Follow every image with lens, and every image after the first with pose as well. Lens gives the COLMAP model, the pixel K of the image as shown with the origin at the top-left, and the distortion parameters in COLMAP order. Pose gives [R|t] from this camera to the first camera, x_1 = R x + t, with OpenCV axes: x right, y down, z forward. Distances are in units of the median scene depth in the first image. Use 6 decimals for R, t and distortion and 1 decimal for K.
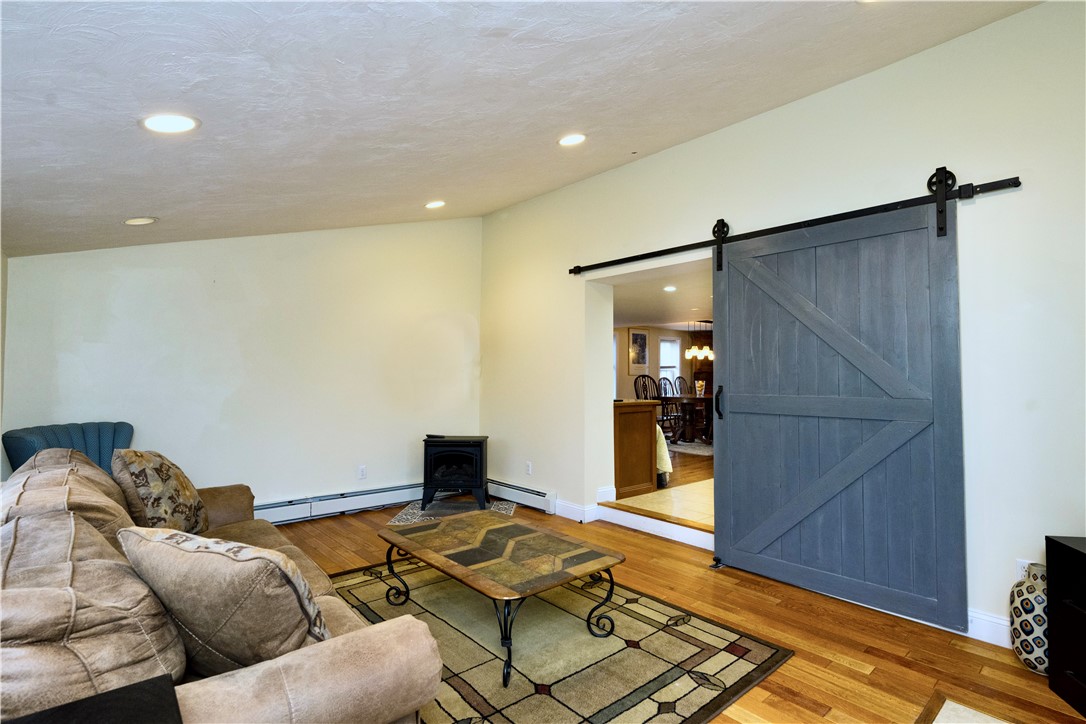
lens RADIAL K [[532.5, 0, 541.1], [0, 532.5, 360.5], [0, 0, 1]] dist [-0.000859, -0.000129]
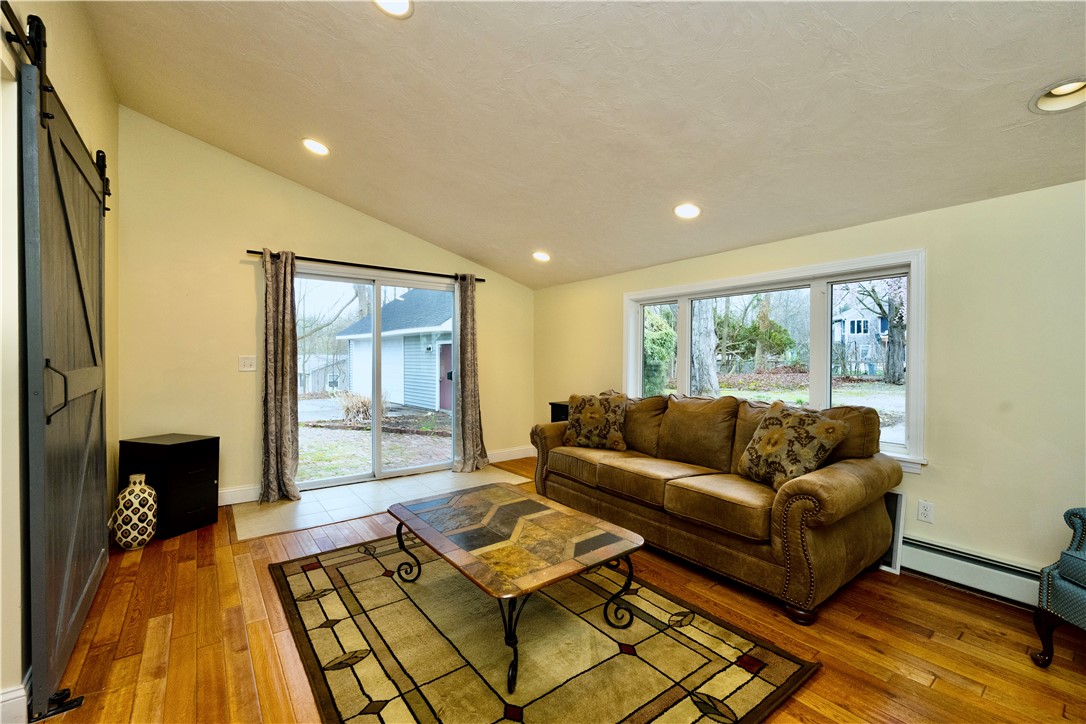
lens RADIAL K [[453.4, 0, 543.5], [0, 453.4, 360.7], [0, 0, 1]] dist [-0.005450, -0.000275]
pose [[-0.998214, -0.004209, 0.059588, -0.212793], [-0.004944, 0.999913, -0.012197, 0.068031], [-0.059532, -0.012470, -0.998149, 1.860618]]
